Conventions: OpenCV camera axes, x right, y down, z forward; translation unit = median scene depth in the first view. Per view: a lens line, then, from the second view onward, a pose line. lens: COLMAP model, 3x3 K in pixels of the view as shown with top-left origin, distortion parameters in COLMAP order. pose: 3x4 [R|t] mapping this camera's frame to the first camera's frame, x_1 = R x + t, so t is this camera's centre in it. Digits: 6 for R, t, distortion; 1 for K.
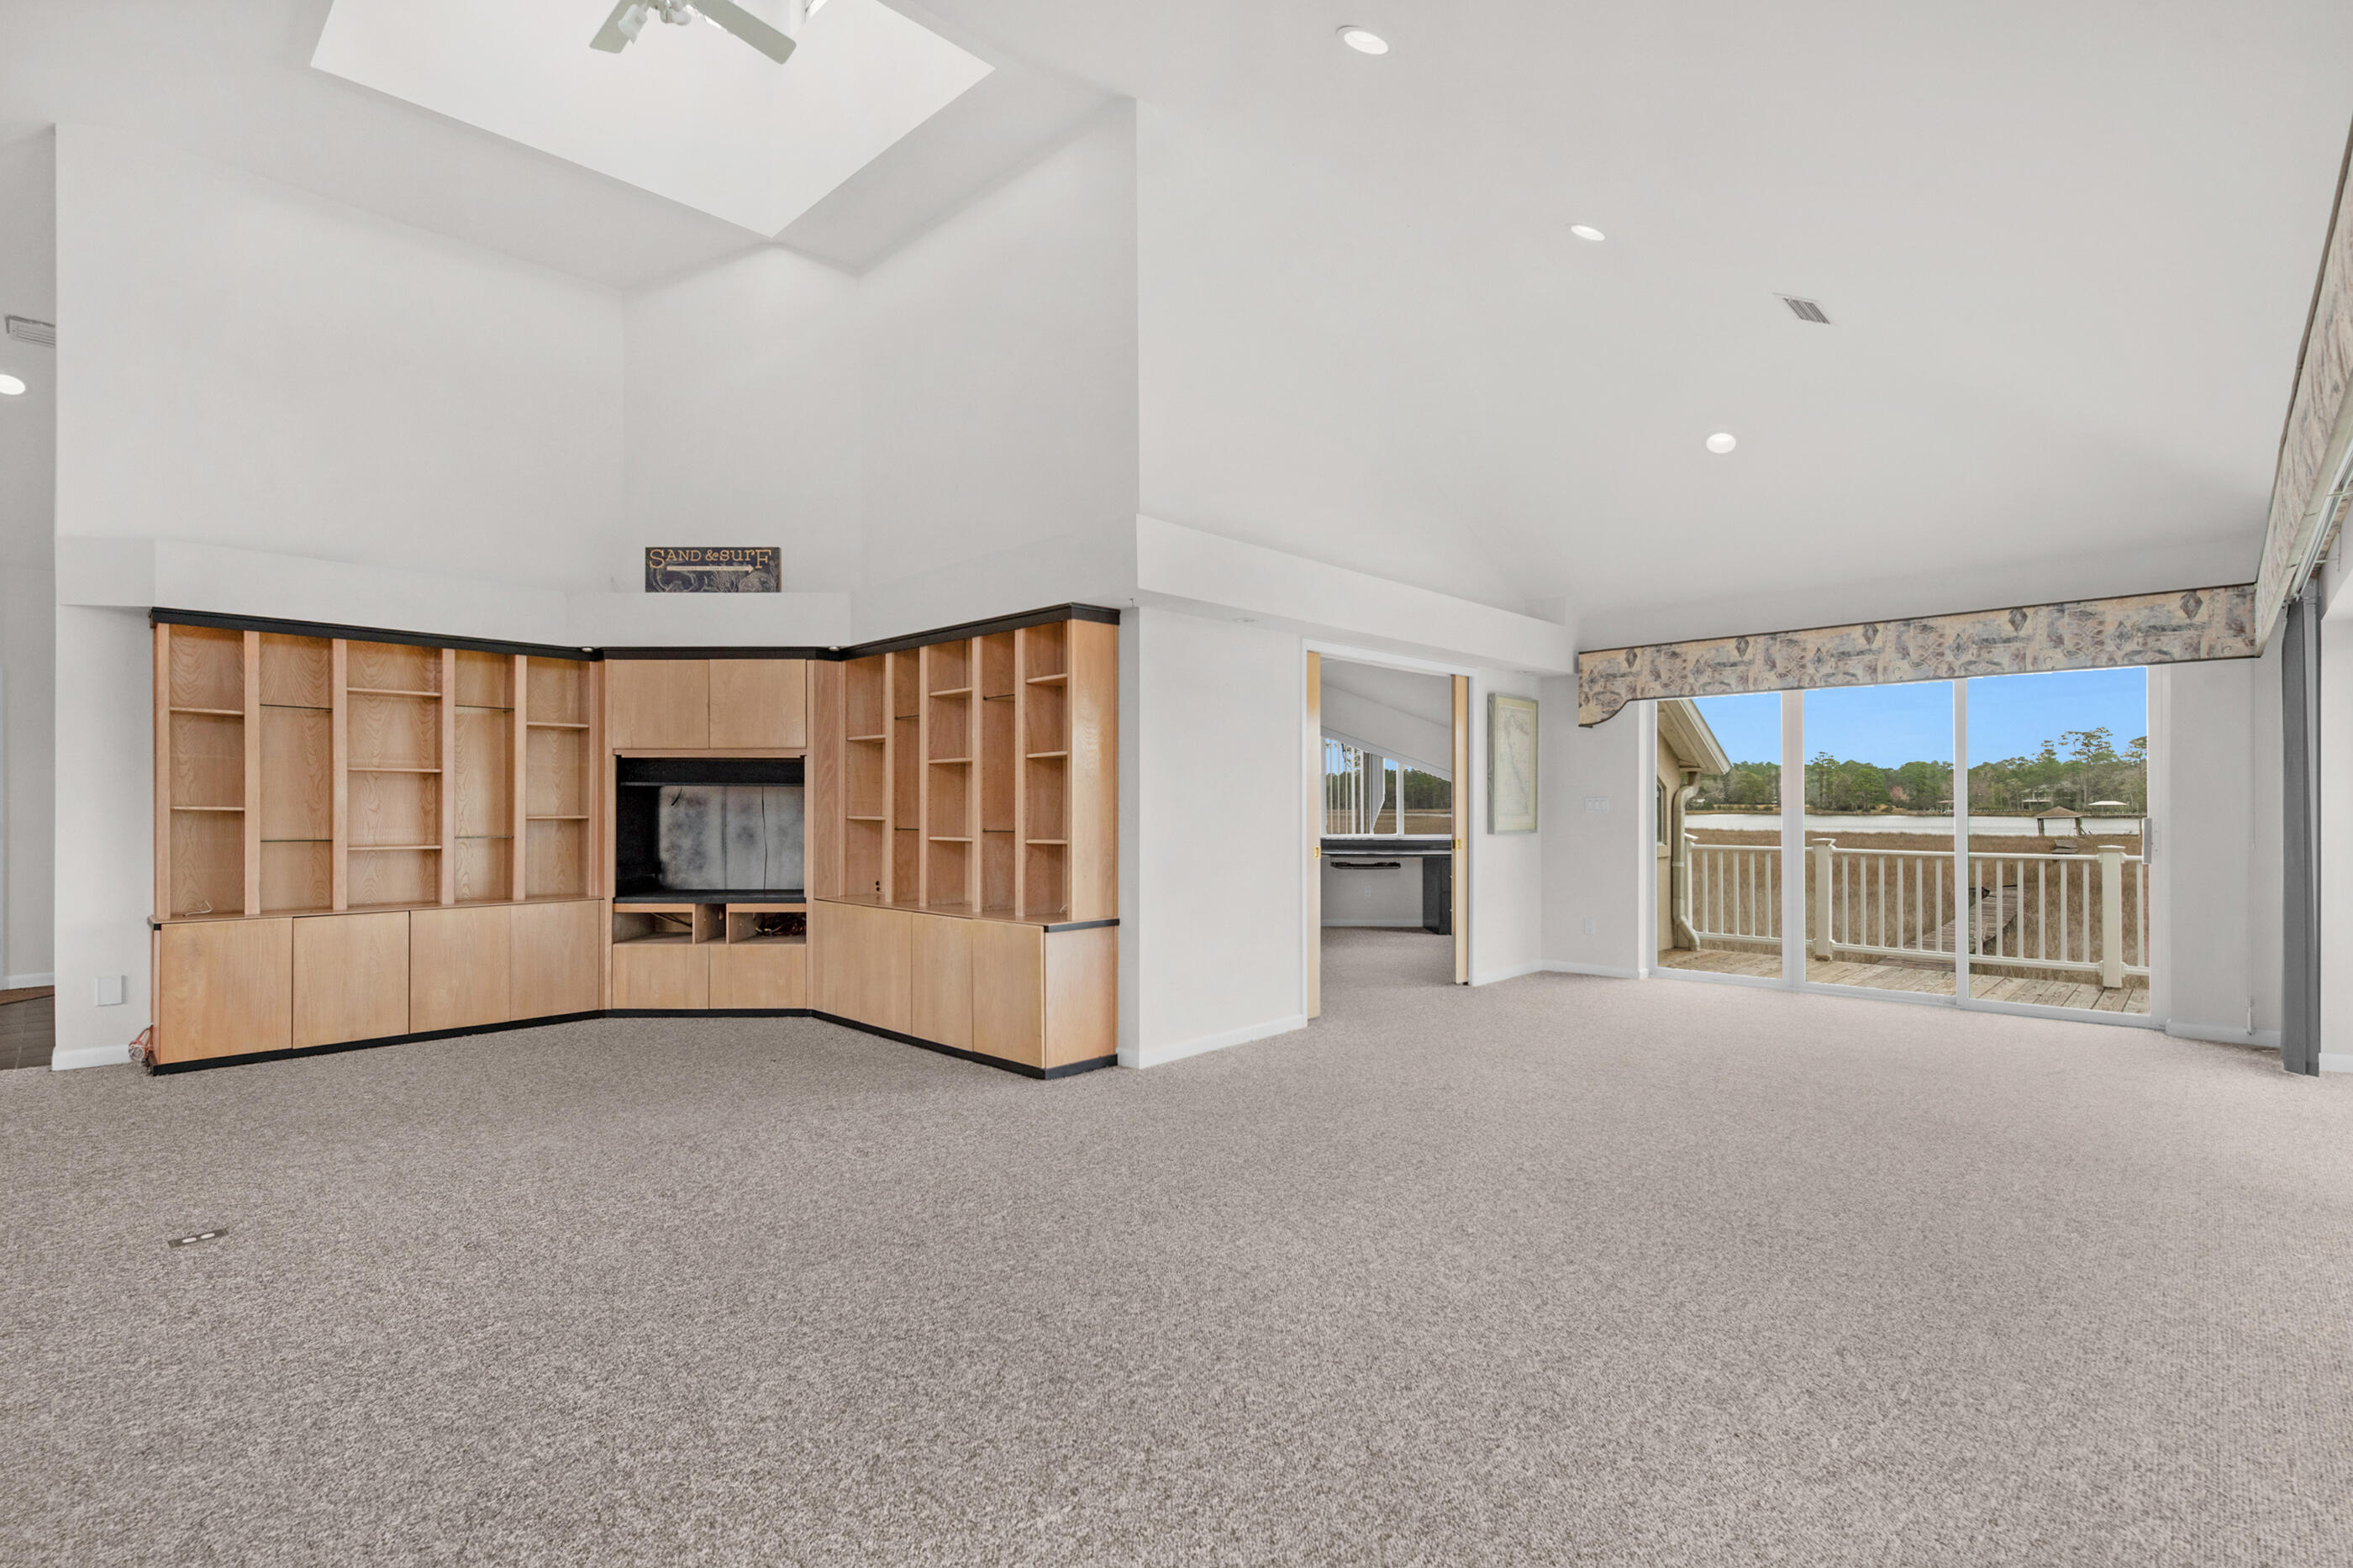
lens RADIAL K [[1073.1, 0, 1164.3], [0, 1073.1, 800.9], [0, 0, 1]] dist [-0.003625, -0.000654]
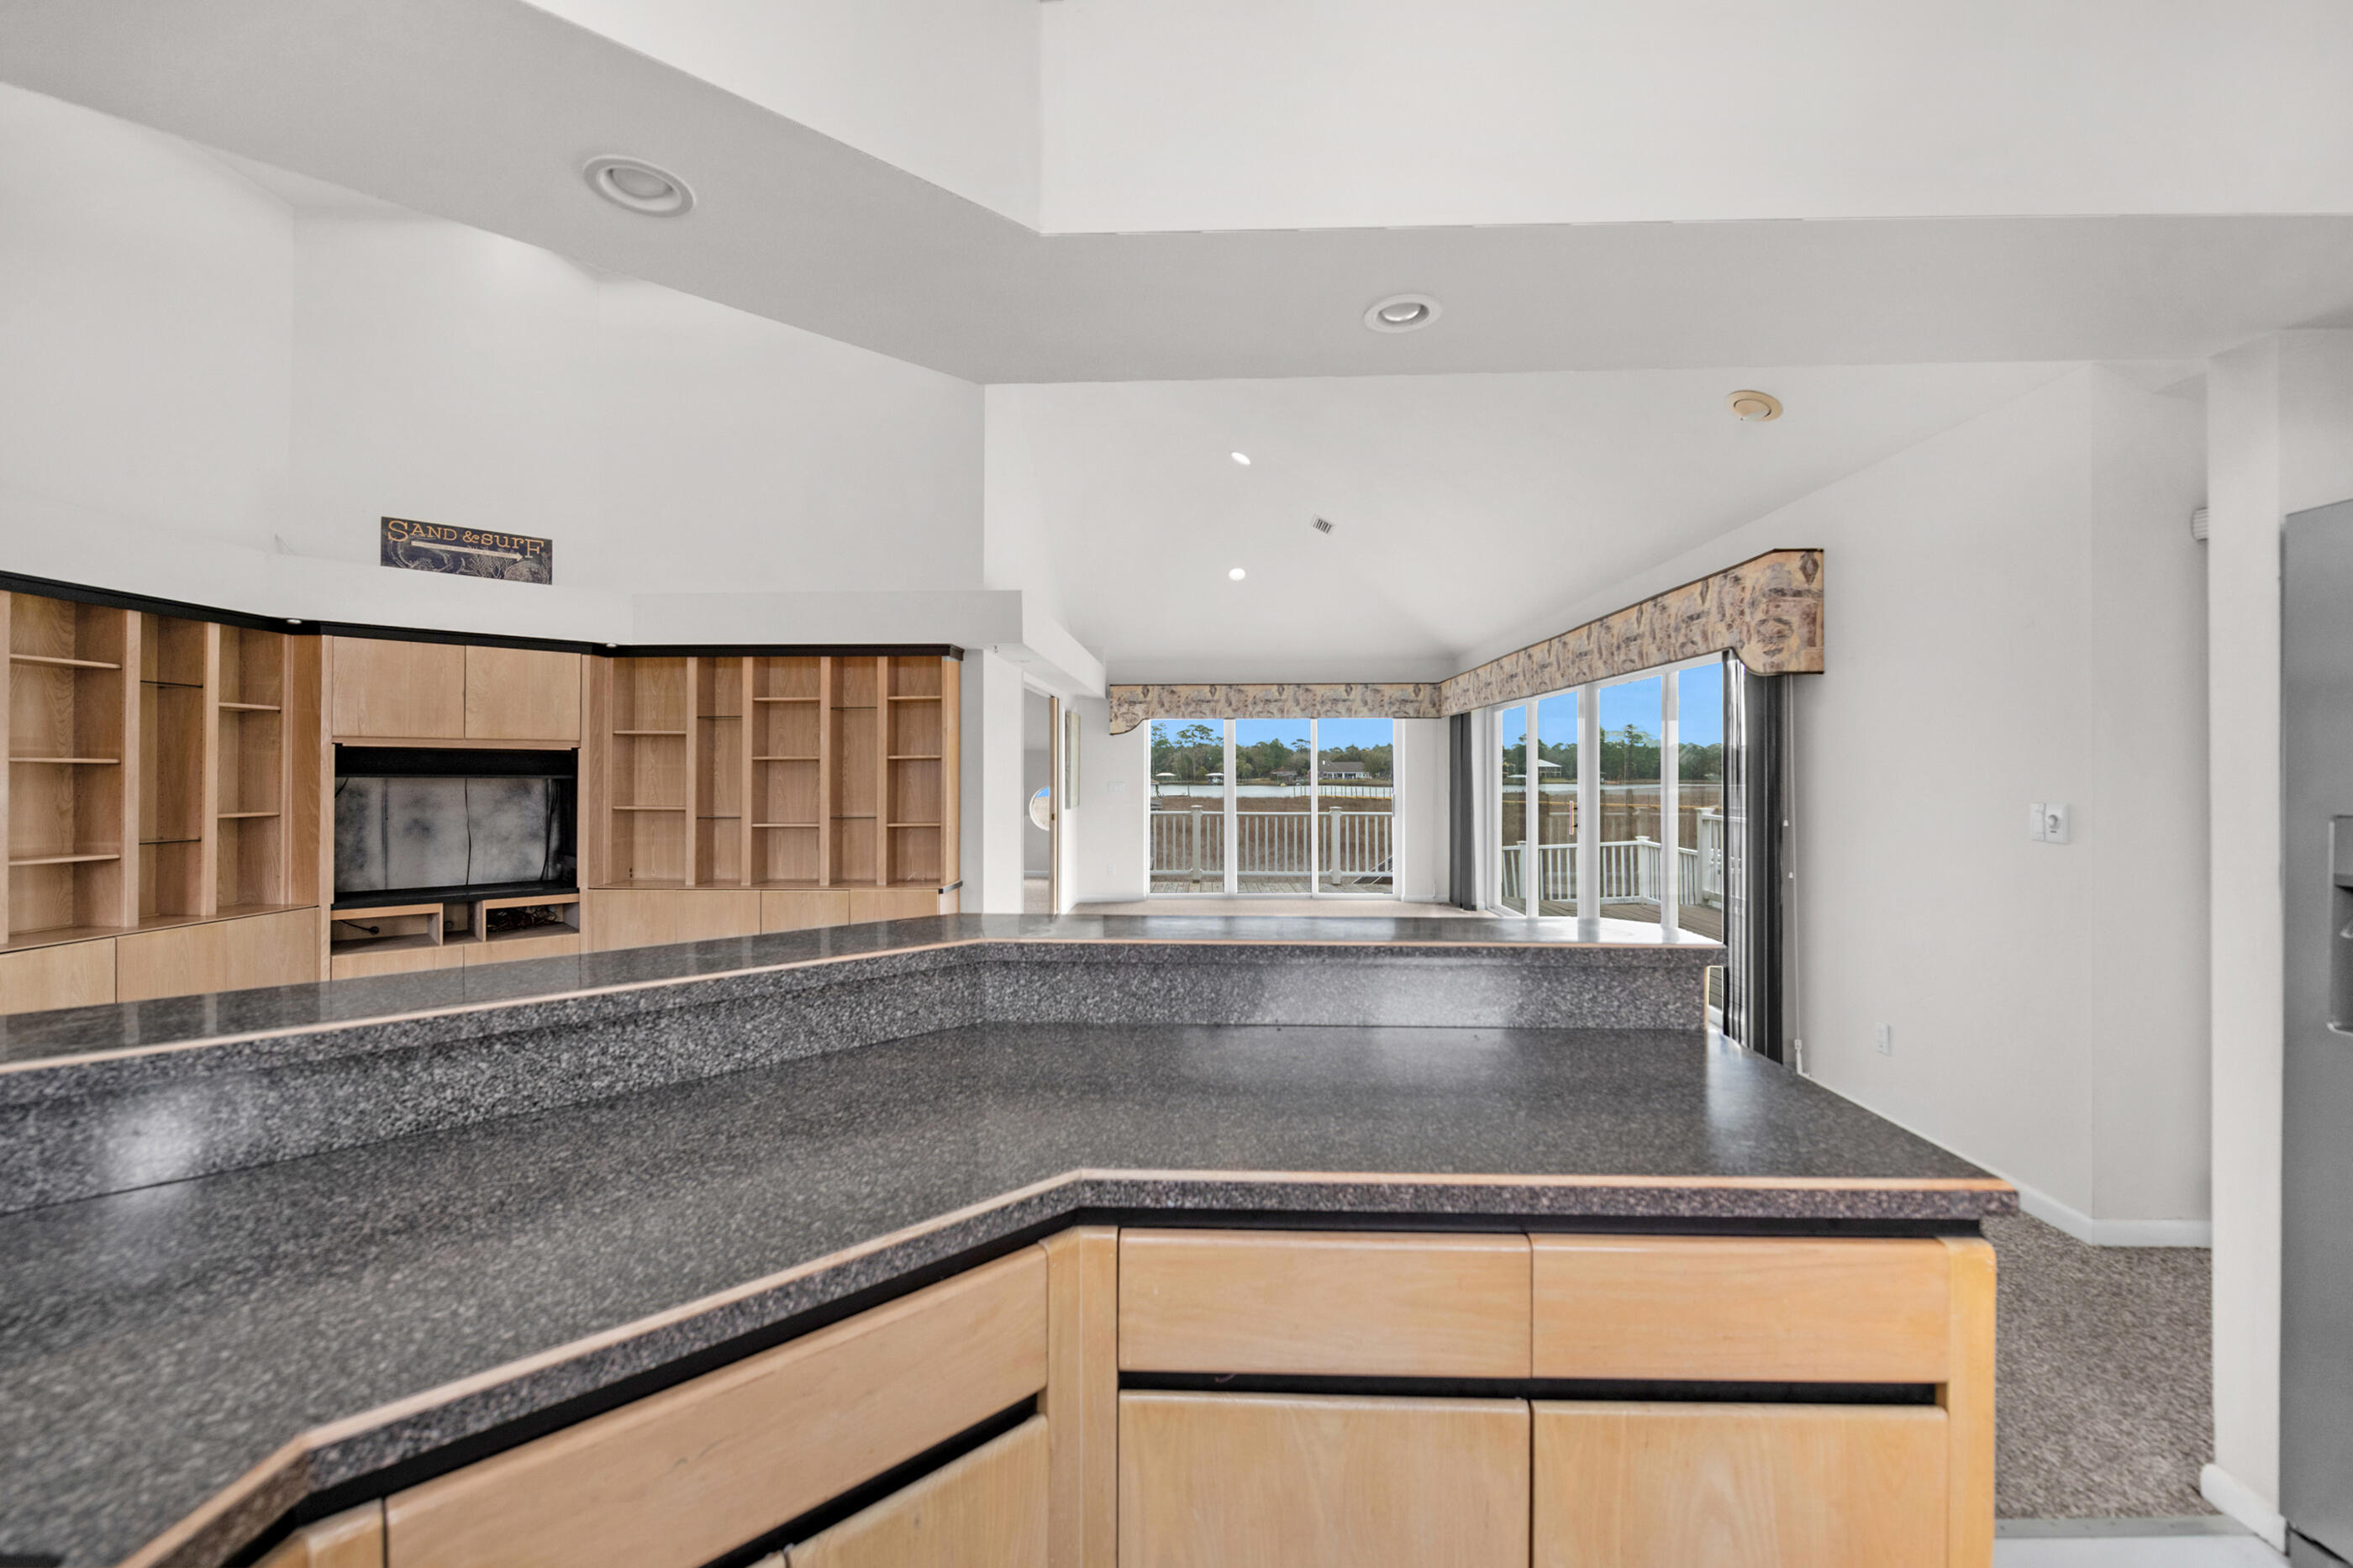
lens RADIAL K [[941.6, 0, 1181.6], [0, 941.6, 775.8], [0, 0, 1]] dist [-0.007364, -0.002995]
pose [[0.746991, 0.000216, 0.664834, -0.501099], [-0.002329, 0.999995, 0.002291, -0.019338], [-0.664830, -0.003260, 0.746988, -0.046129]]
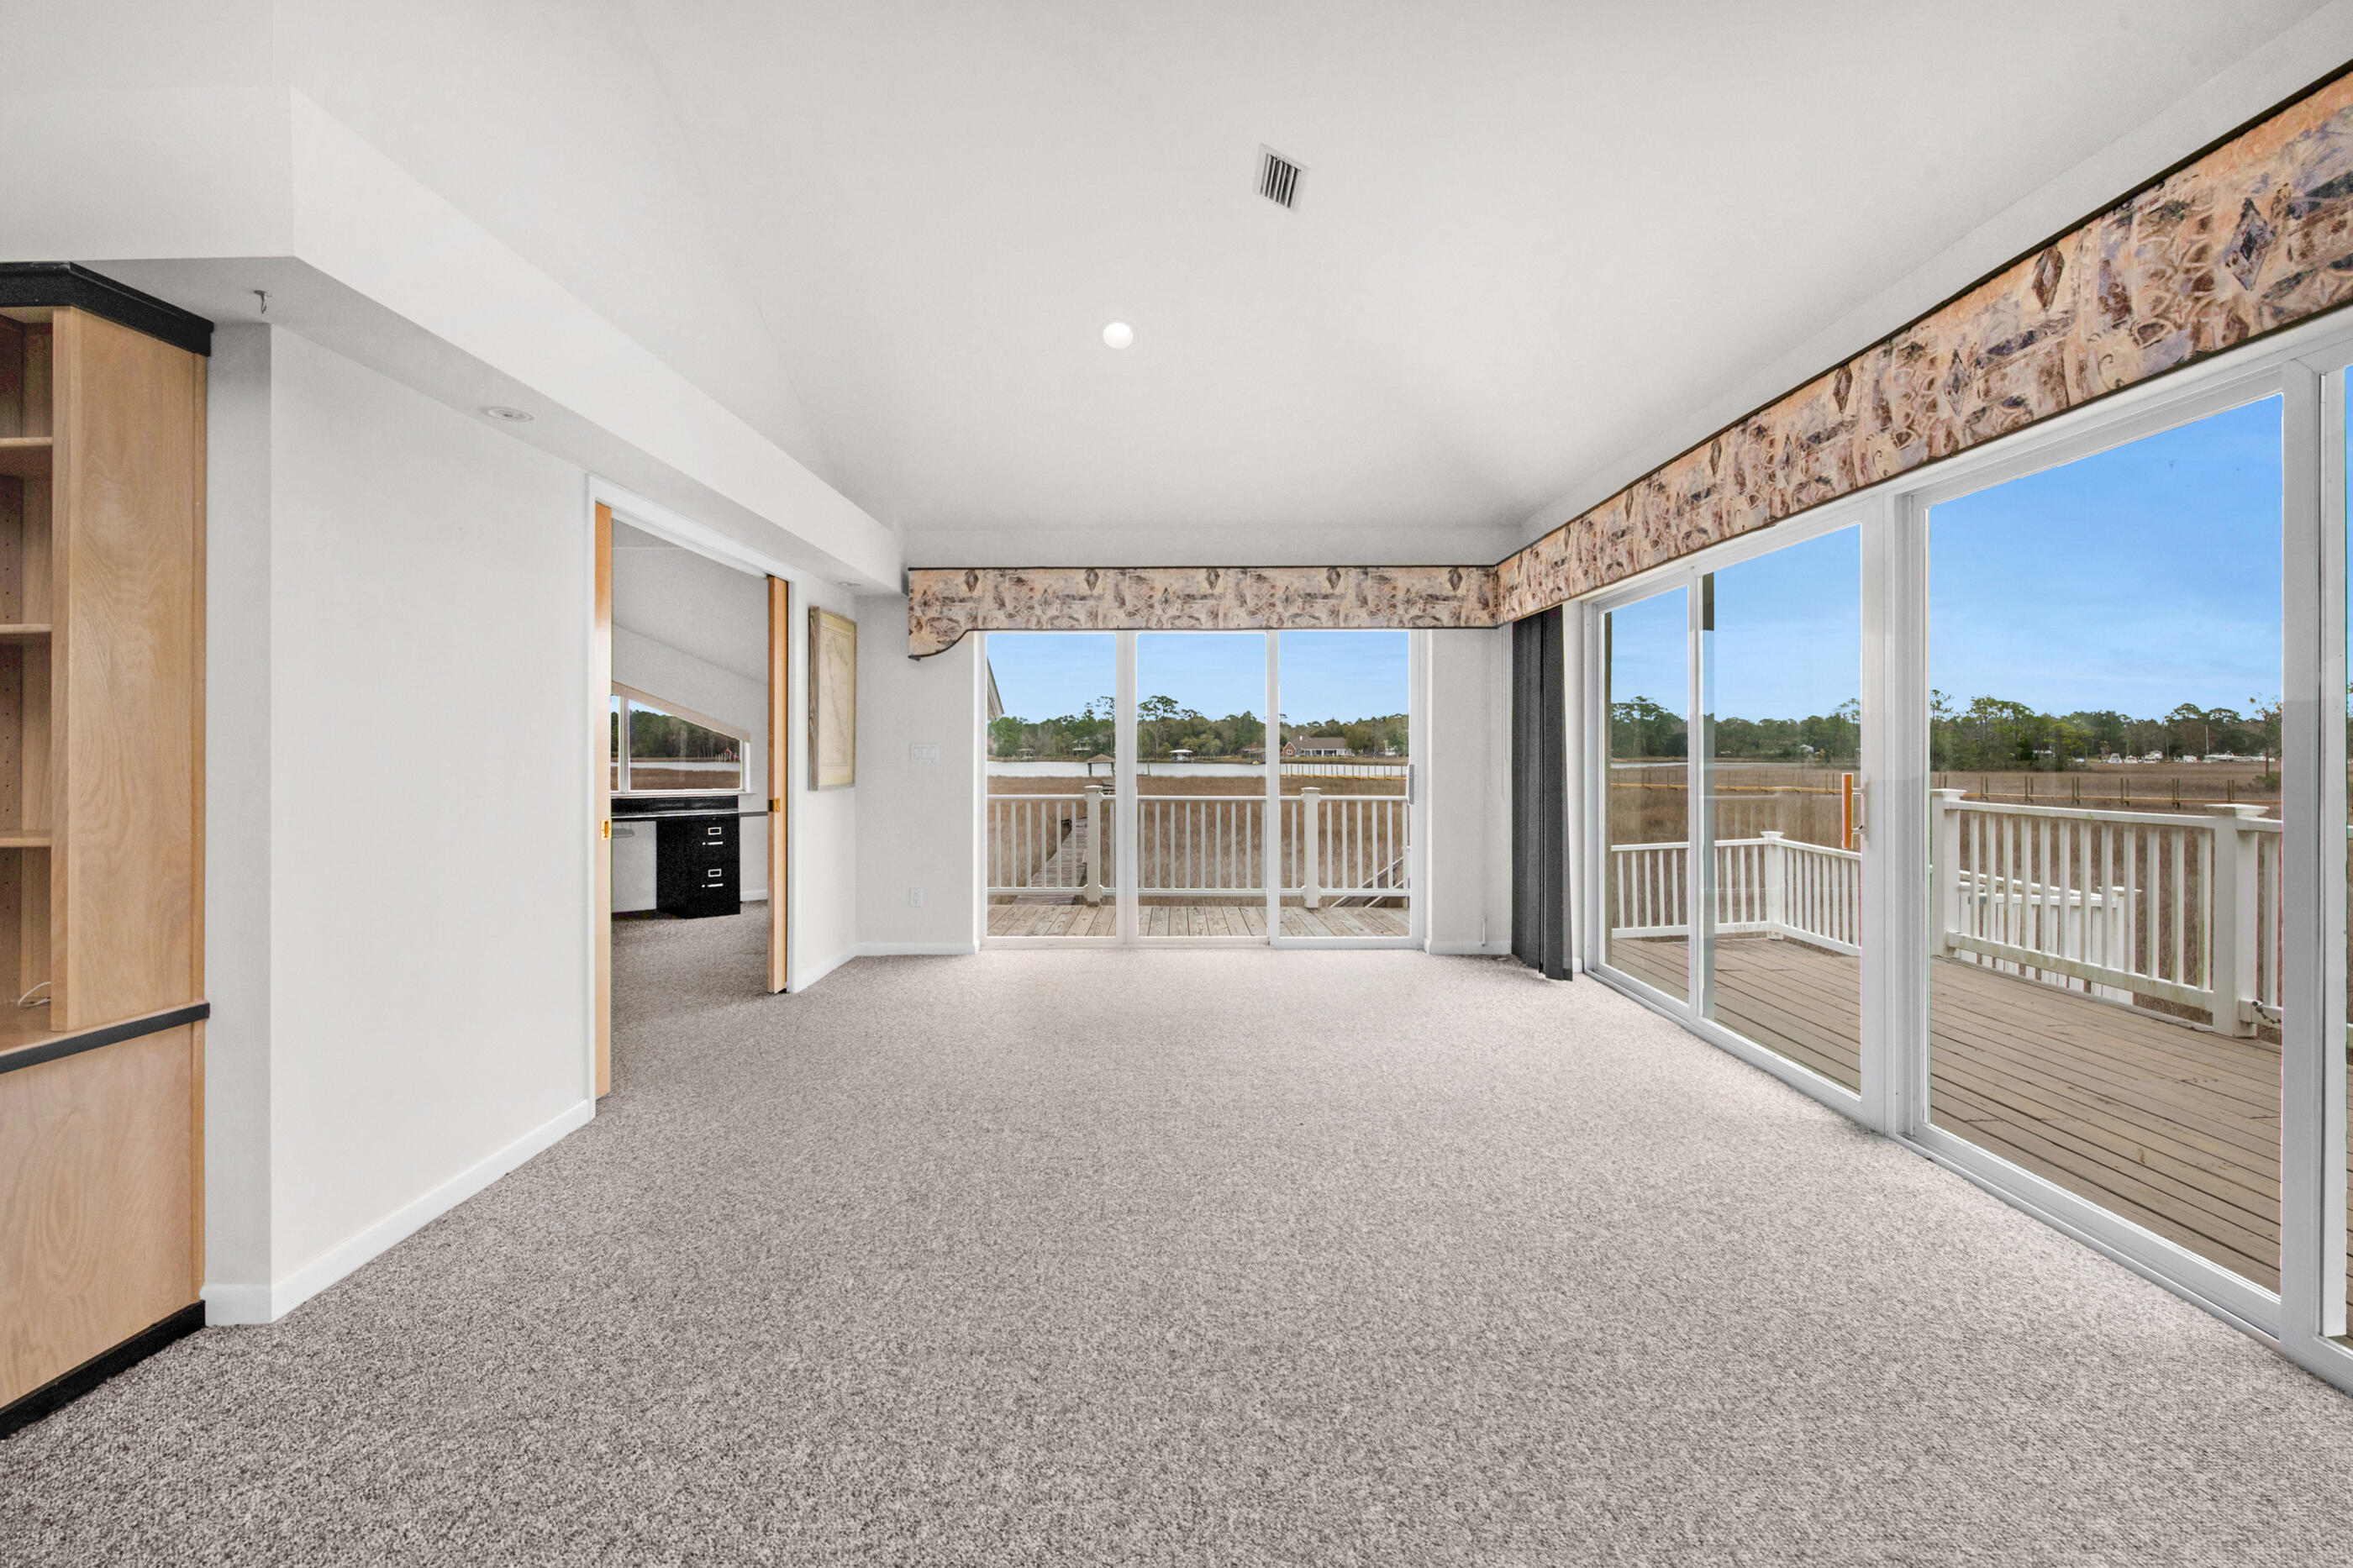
lens RADIAL K [[1079.1, 0, 1182.7], [0, 1079.1, 756.7], [0, 0, 1]] dist [-0.005054, -0.000752]
pose [[0.719203, -0.002366, 0.694796, -0.049040], [-0.003294, 0.999971, 0.006814, 0.000731], [-0.694792, -0.007189, 0.719175, 0.315504]]
